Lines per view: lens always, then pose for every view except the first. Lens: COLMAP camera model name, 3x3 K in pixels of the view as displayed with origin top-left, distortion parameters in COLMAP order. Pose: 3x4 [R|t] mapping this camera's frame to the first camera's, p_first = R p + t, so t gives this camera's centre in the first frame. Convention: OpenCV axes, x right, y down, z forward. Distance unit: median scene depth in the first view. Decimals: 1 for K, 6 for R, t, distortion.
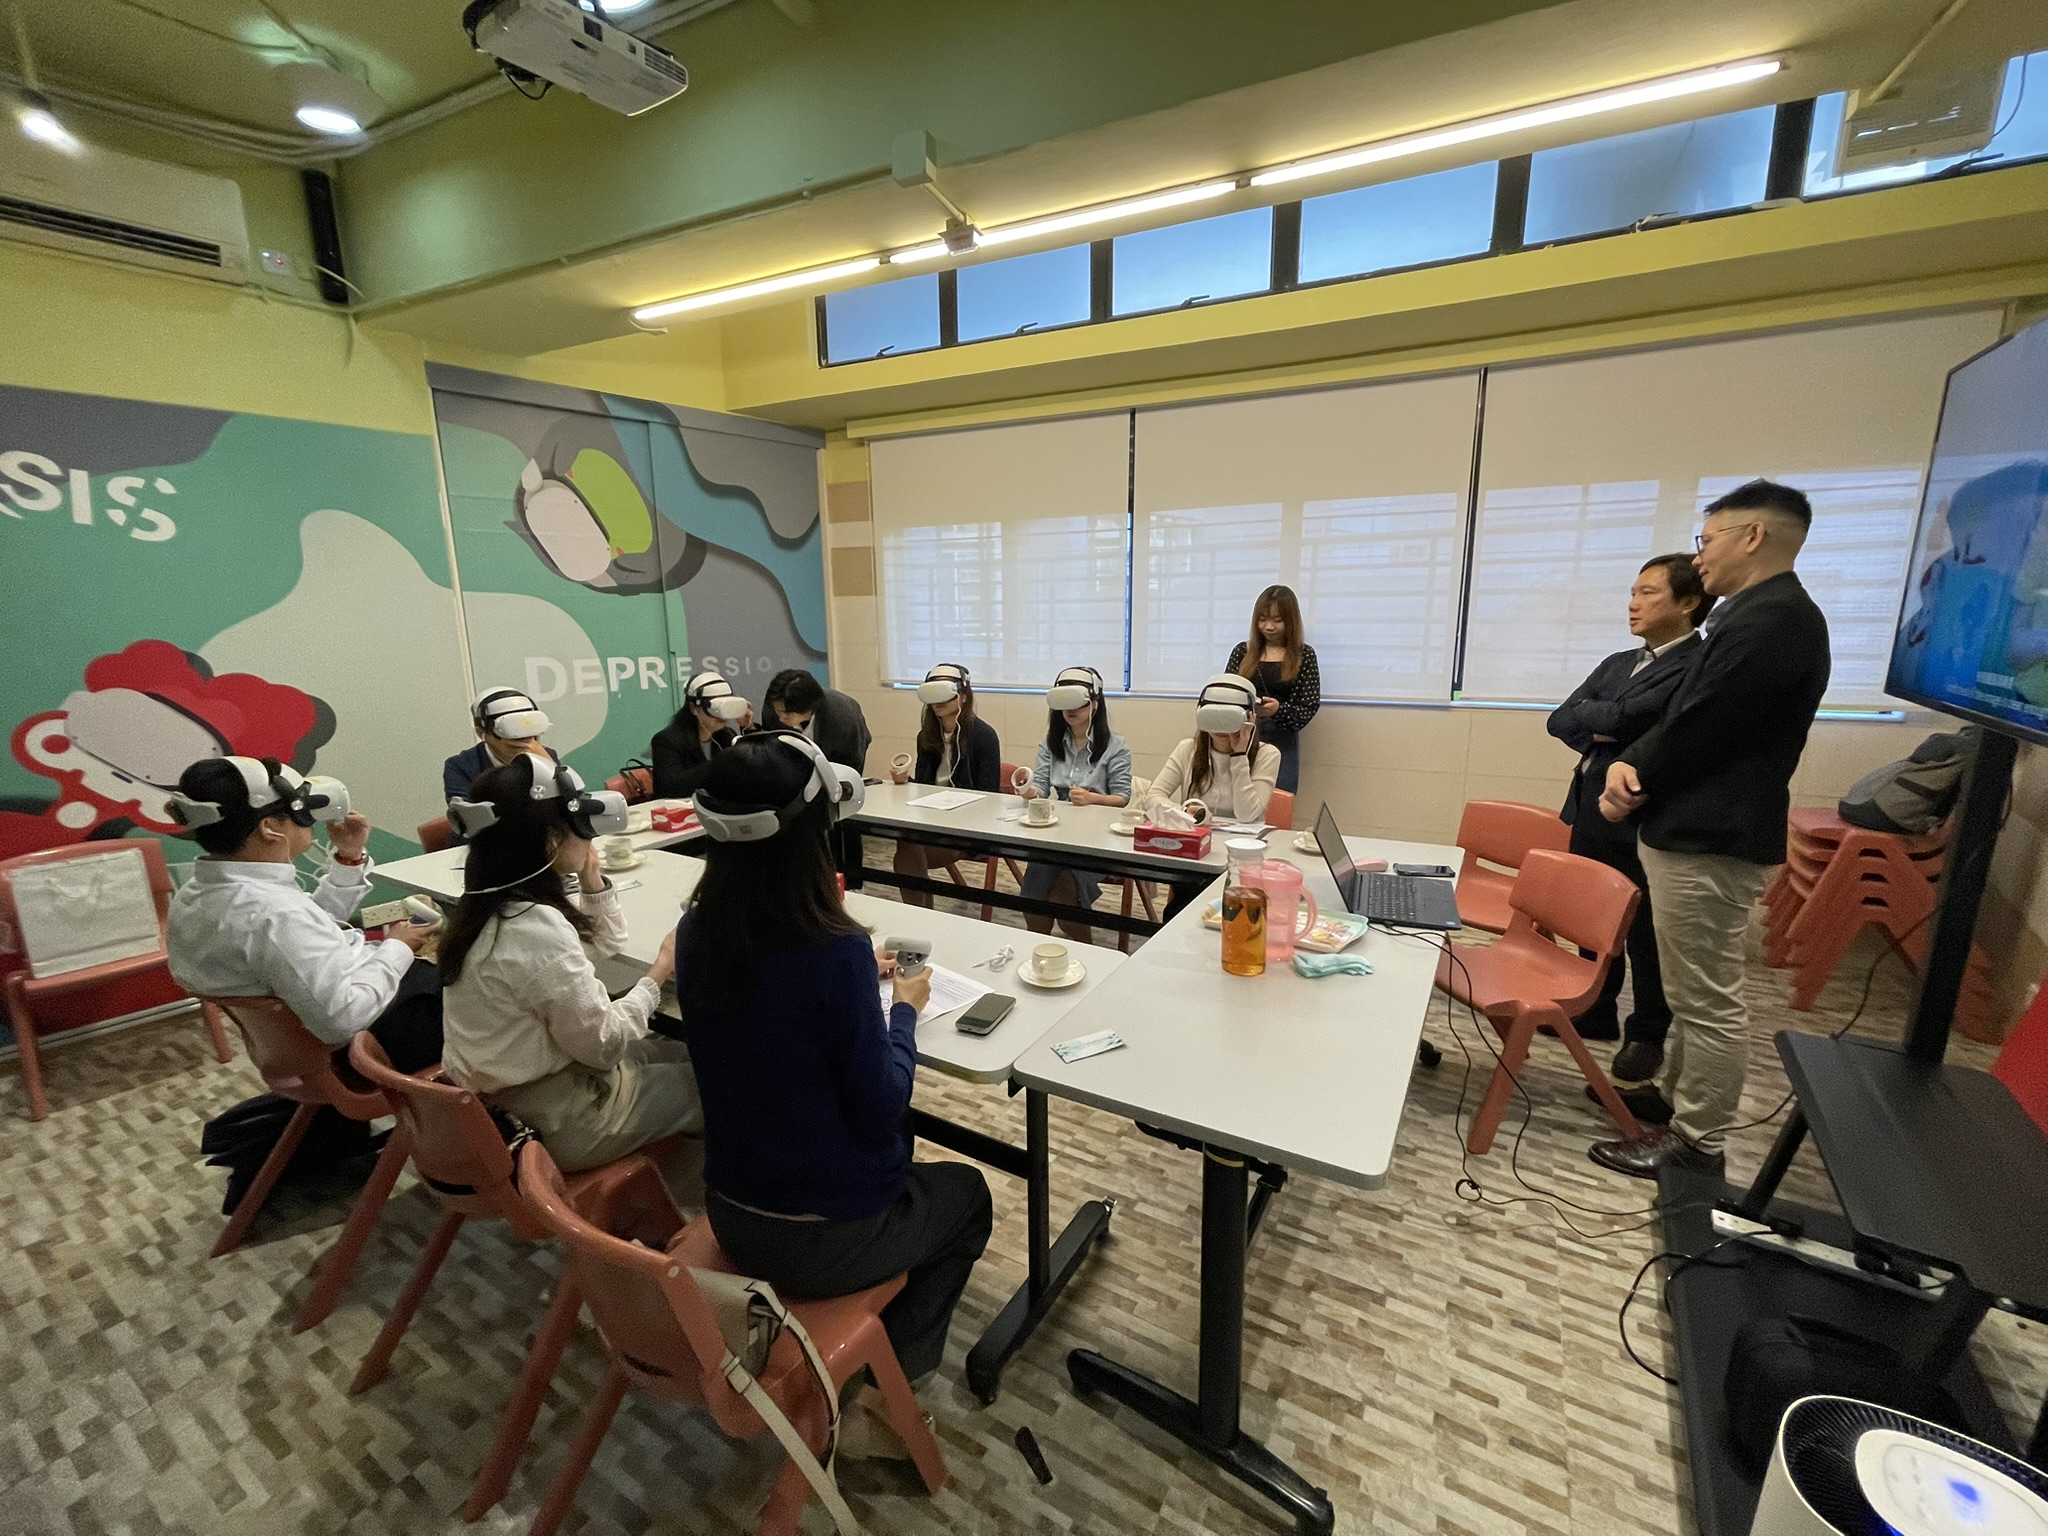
lens RADIAL K [[823.6, 0, 1024.0], [0, 823.6, 768.0], [0, 0, 1]] dist [0.000082, 0.000068]
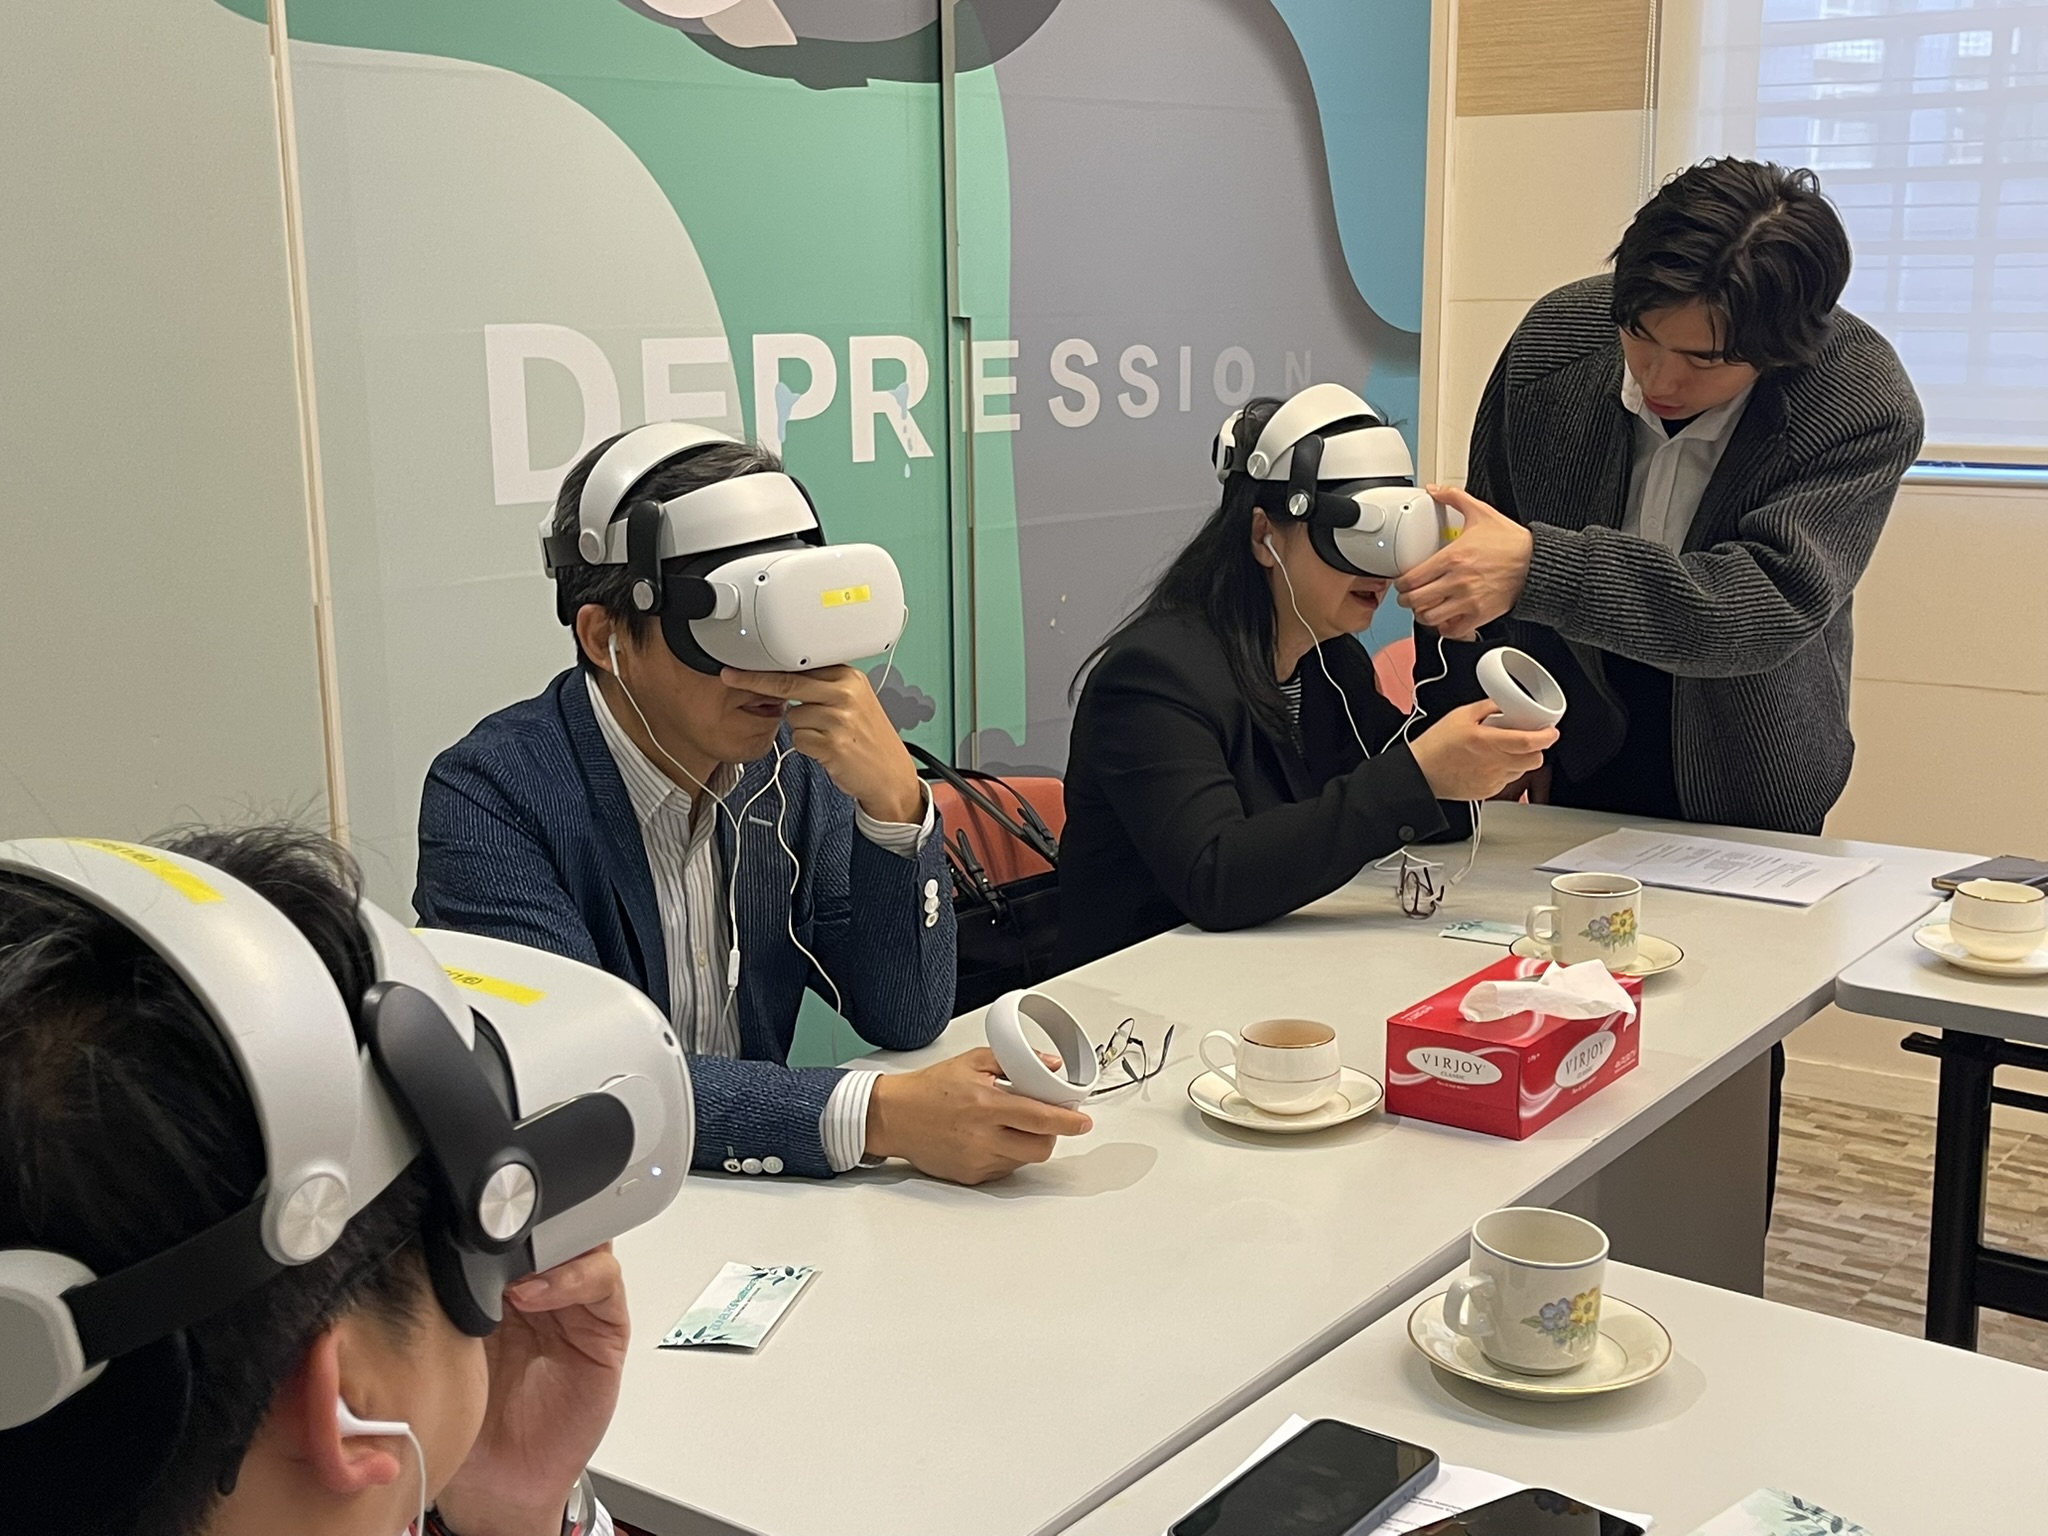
lens RADIAL K [[2358.9, 0, 1024.0], [0, 2358.9, 768.0], [0, 0, 1]] dist [0.018957, 0.012752]
pose [[0.993793, 0.018872, -0.109632, -0.340643], [-0.017766, 0.999781, 0.011060, -0.011094], [0.109817, -0.009044, 0.993911, 0.292167]]
